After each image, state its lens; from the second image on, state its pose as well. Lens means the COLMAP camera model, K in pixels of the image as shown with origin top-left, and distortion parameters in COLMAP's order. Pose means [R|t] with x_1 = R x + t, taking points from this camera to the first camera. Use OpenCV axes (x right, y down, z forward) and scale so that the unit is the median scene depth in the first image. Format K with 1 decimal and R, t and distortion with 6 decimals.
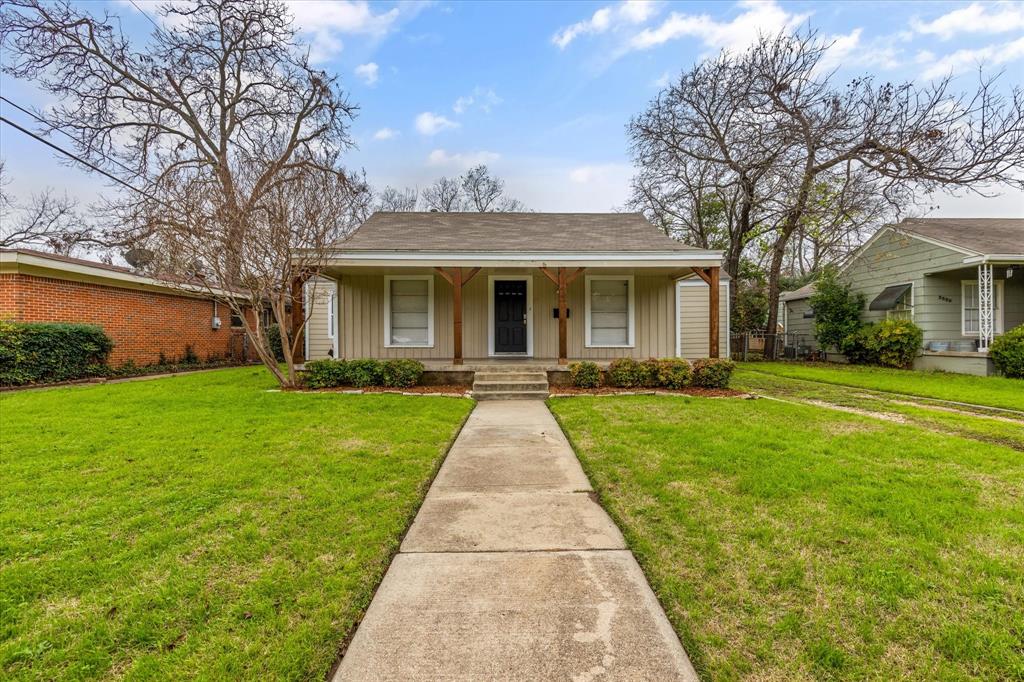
lens RADIAL K [[465.2, 0, 516.3], [0, 465.2, 343.4], [0, 0, 1]] dist [0.013154, -0.000821]
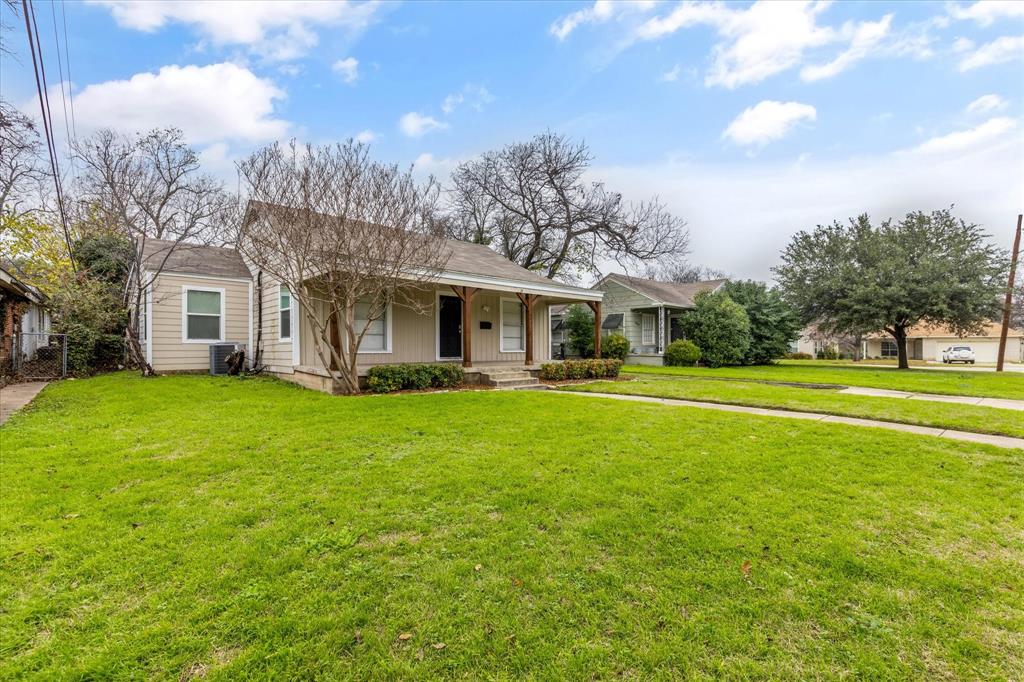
lens RADIAL K [[465.2, 0, 515.4], [0, 465.2, 348.5], [0, 0, 1]] dist [0.013154, -0.000821]
pose [[0.744751, -0.000214, 0.667343, -0.668439], [-0.000645, 0.999999, 0.001041, -0.003633], [-0.667342, -0.001205, 0.744750, 0.009304]]
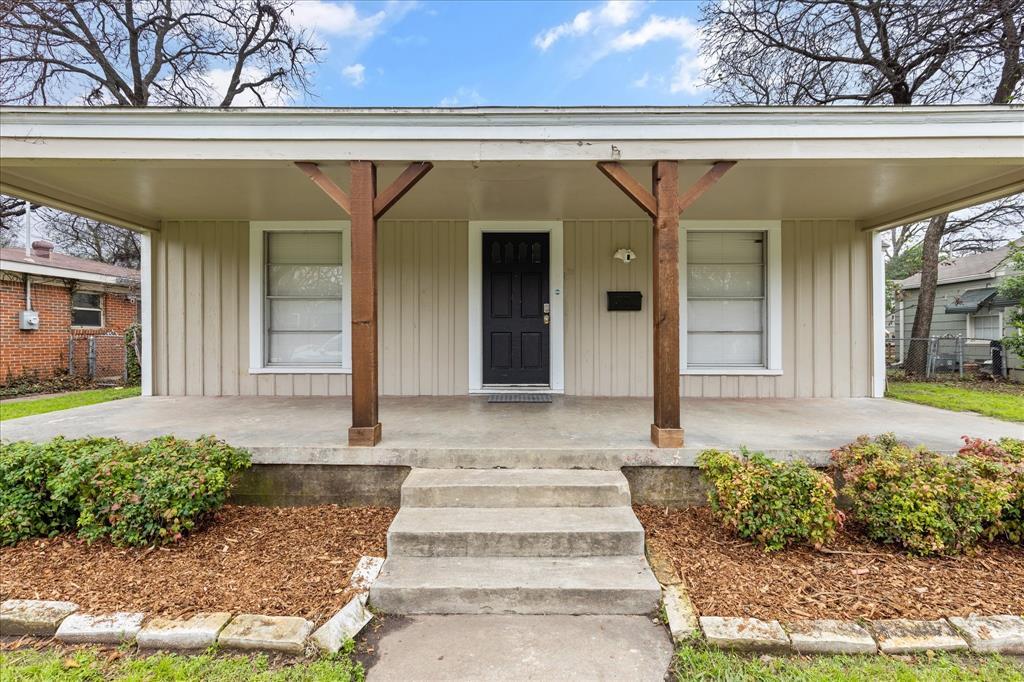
lens RADIAL K [[465.2, 0, 514.7], [0, 465.2, 336.0], [0, 0, 1]] dist [0.013154, -0.000821]
pose [[0.999876, 0.001606, -0.015644, -0.005868], [-0.001722, 0.999971, -0.007403, -0.025672], [0.015632, 0.007429, 0.999850, 0.518062]]
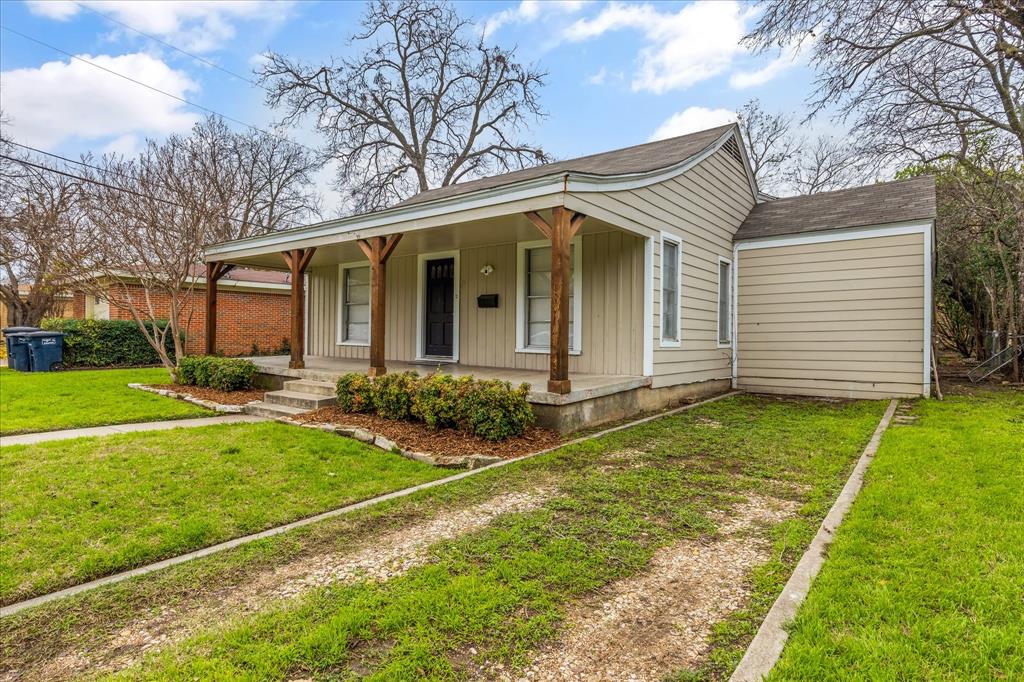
lens RADIAL K [[546.2, 0, 510.4], [0, 546.2, 327.1], [0, 0, 1]] dist [0.005686, 0.000698]
pose [[0.784356, 0.004248, -0.620296, 0.610132], [-0.018220, 0.999703, -0.016192, -0.014286], [0.620043, 0.024002, 0.784201, 0.380686]]
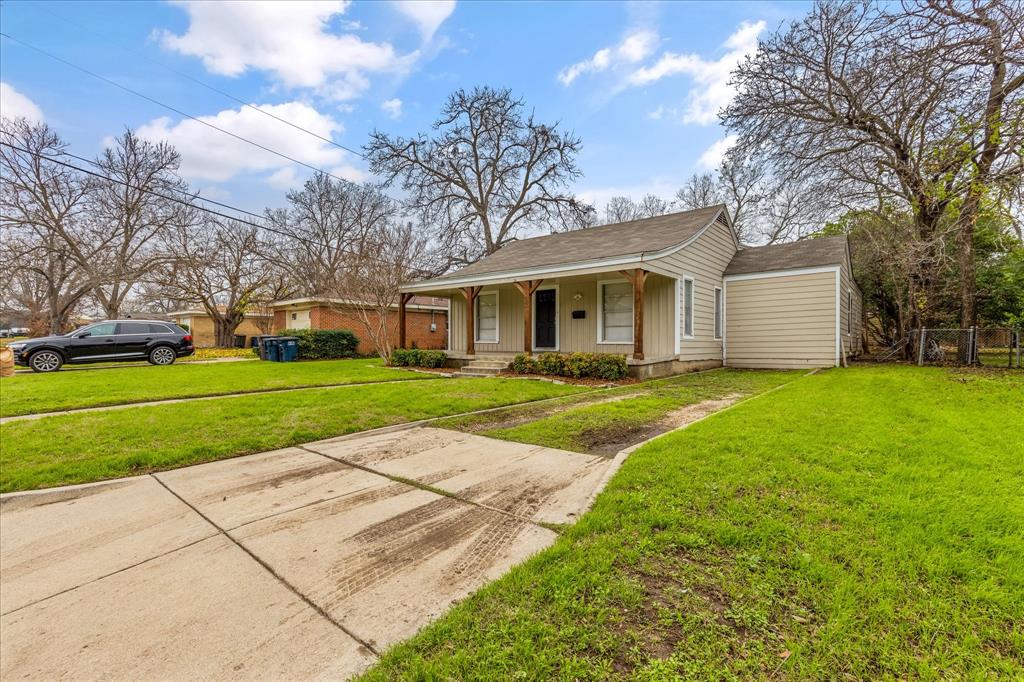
lens RADIAL K [[465.2, 0, 515.1], [0, 465.2, 341.9], [0, 0, 1]] dist [0.013154, -0.000821]
pose [[0.767432, 0.003303, -0.641122, 0.714646], [-0.006260, 0.999978, -0.002342, 0.007207], [0.641100, 0.005811, 0.767435, -0.008664]]
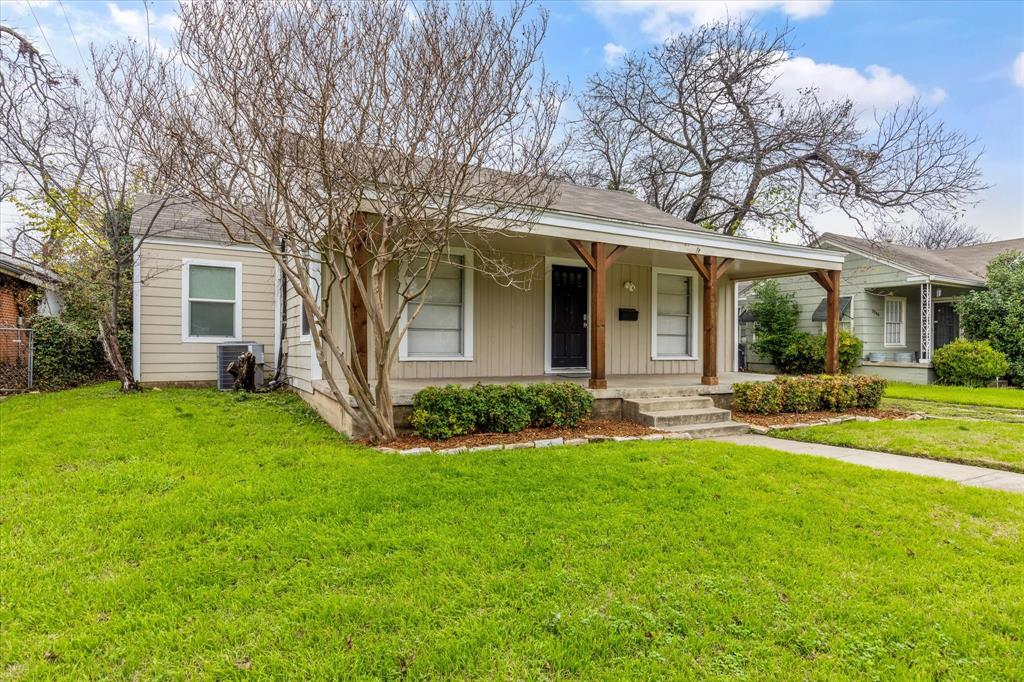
lens RADIAL K [[579.1, 0, 514.9], [0, 579.1, 348.5], [0, 0, 1]] dist [0.005877, -0.000240]
pose [[0.880644, 0.006418, 0.473735, -0.498362], [-0.008289, 0.999964, 0.001861, -0.010030], [-0.473706, -0.005565, 0.880666, 0.254721]]
